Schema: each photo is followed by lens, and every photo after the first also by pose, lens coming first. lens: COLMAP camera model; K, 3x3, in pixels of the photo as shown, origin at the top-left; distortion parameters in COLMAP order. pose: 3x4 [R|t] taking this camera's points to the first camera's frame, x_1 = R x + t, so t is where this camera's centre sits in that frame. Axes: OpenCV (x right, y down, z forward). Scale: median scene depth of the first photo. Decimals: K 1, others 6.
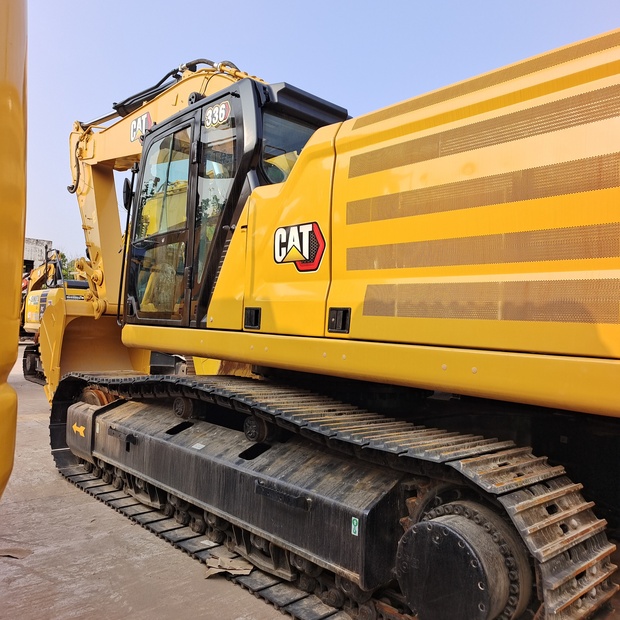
lens RADIAL K [[566.9, 0, 311.9], [0, 566.9, 307.8], [0, 0, 1]] dist [0.032960, 0.000000]
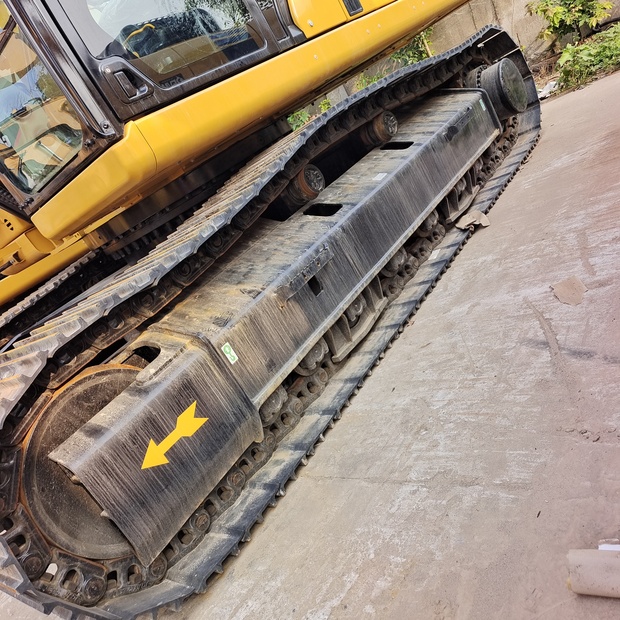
lens RADIAL K [[566.9, 0, 327.2], [0, 566.9, 308.1], [0, 0, 1]] dist [0.032960, 0.000000]
pose [[-0.187838, -0.283092, 0.940519, -1.182972], [0.462399, 0.819324, 0.338961, 0.097559], [-0.866547, 0.498565, -0.022999, 1.370685]]
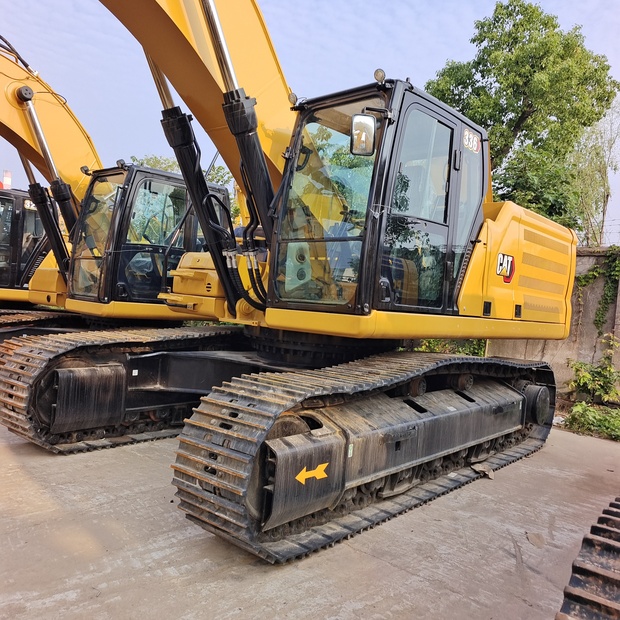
lens RADIAL K [[566.9, 0, 324.2], [0, 566.9, 307.2], [0, 0, 1]] dist [0.032960, 0.000000]
pose [[-0.127503, -0.067377, 0.989547, -1.622061], [-0.115175, 0.991946, 0.052700, -0.015956], [-0.985128, -0.107252, -0.134237, 1.709031]]
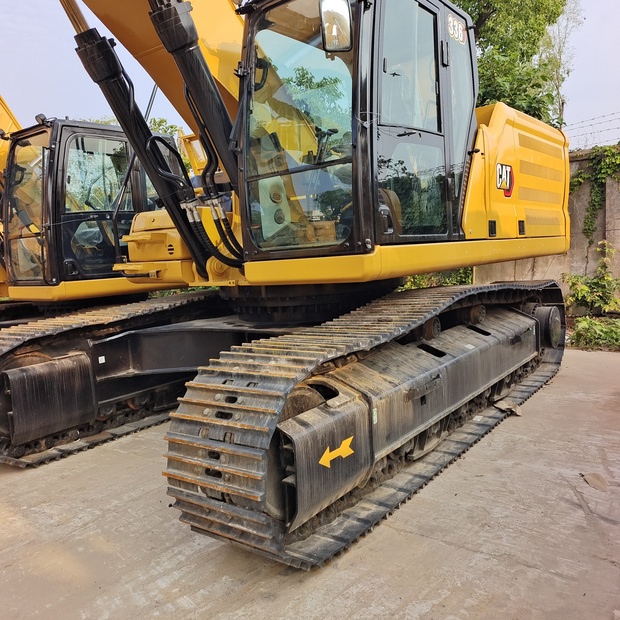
lens RADIAL K [[566.9, 0, 323.5], [0, 566.9, 309.0], [0, 0, 1]] dist [0.032960, 0.000000]
pose [[-0.195871, -0.133288, 0.971529, -1.410457], [0.022705, 0.989838, 0.140378, 0.009103], [-0.980367, 0.049554, -0.190854, 1.729426]]
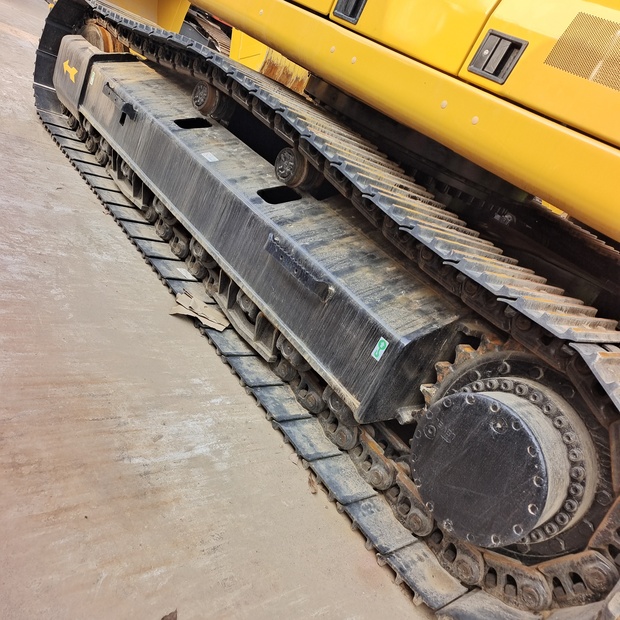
lens RADIAL K [[566.9, 0, 310.5], [0, 566.9, 315.2], [0, 0, 1]] dist [0.032960, 0.000000]
pose [[0.919747, 0.383009, 0.085846, -0.071035], [-0.382878, 0.827292, 0.411086, 0.065557], [0.086430, -0.410964, 0.907545, 0.281162]]
